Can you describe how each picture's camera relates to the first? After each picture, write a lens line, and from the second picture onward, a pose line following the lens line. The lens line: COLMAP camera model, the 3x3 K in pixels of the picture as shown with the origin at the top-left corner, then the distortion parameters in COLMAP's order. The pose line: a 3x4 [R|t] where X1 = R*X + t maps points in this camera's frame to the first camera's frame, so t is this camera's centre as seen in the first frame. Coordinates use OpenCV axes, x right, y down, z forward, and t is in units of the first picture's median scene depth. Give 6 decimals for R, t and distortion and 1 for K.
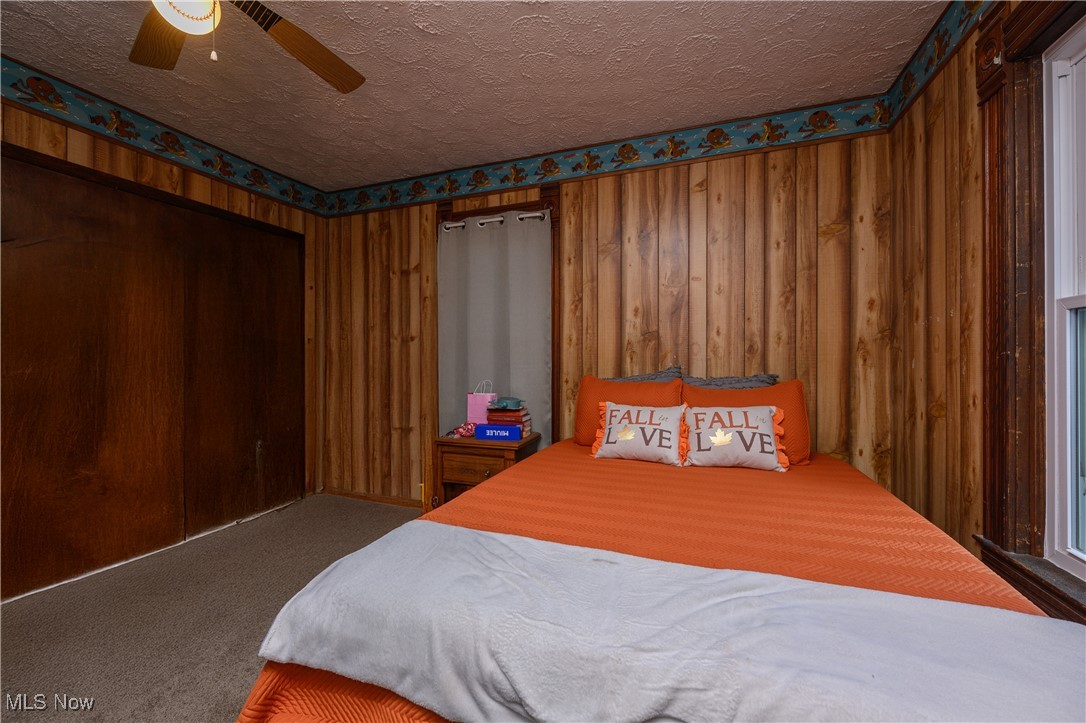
lens RADIAL K [[422.6, 0, 545.6], [0, 422.6, 361.0], [0, 0, 1]] dist [-0.001250, -0.000275]
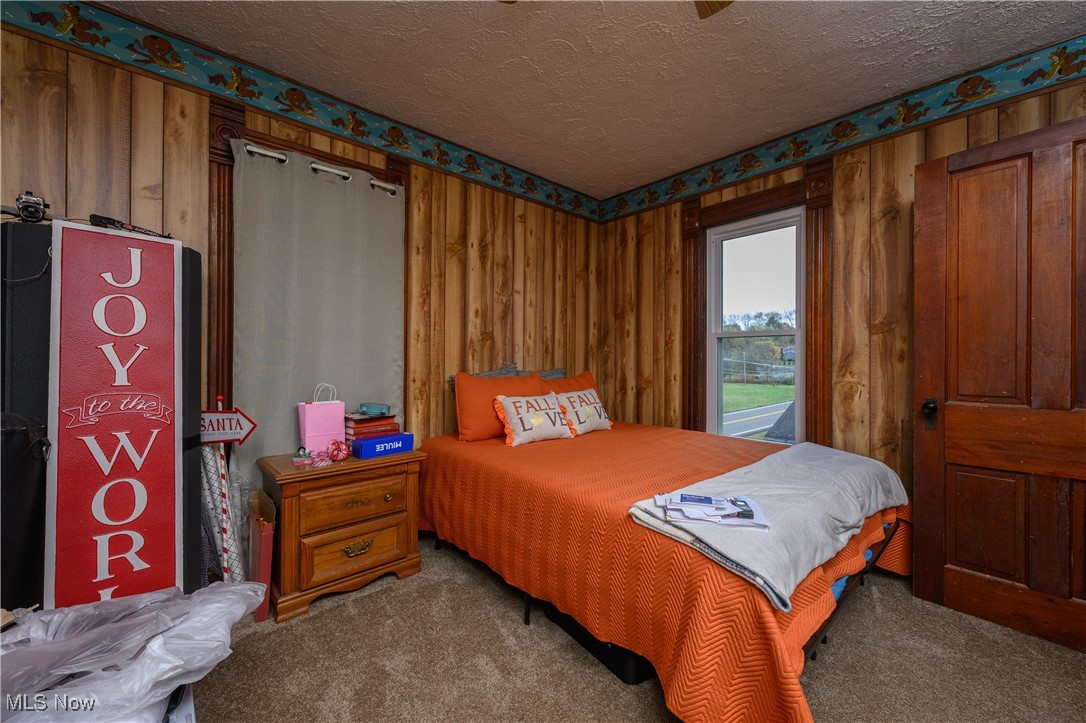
lens RADIAL K [[422.6, 0, 546.5], [0, 422.6, 358.6], [0, 0, 1]] dist [-0.001250, -0.000275]
pose [[0.467790, 0.006829, 0.883813, -0.686686], [0.002448, 0.999956, -0.009021, 0.010658], [-0.883836, 0.006384, 0.467753, 0.350924]]
